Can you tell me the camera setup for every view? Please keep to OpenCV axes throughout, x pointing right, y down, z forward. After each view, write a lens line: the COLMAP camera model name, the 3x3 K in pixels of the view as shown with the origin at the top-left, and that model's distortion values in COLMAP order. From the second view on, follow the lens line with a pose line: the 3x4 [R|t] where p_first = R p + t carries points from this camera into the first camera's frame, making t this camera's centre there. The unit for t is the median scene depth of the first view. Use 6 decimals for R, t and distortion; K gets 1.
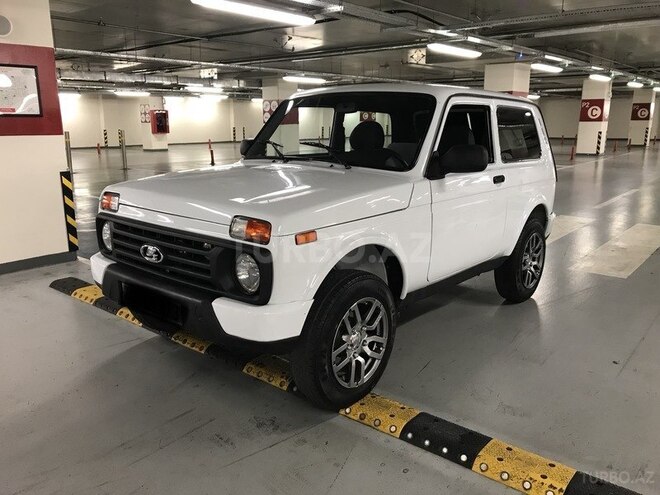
lens RADIAL K [[545.2, 0, 330.0], [0, 545.2, 247.5], [0, 0, 1]] dist [-0.008192, -0.002159]
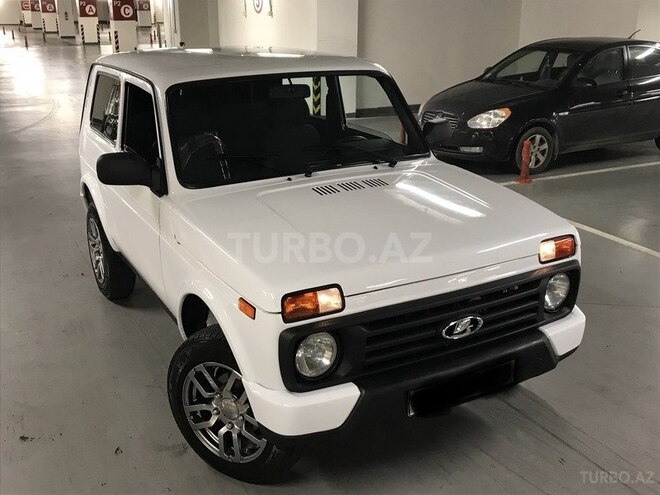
lens RADIAL K [[718.9, 0, 330.0], [0, 718.9, 247.5], [0, 0, 1]] dist [0.006887, 0.002345]
pose [[0.351491, -0.325074, 0.877941, -1.192580], [0.211243, 0.941134, 0.263900, -0.389411], [-0.912047, 0.092700, 0.399470, 0.694022]]
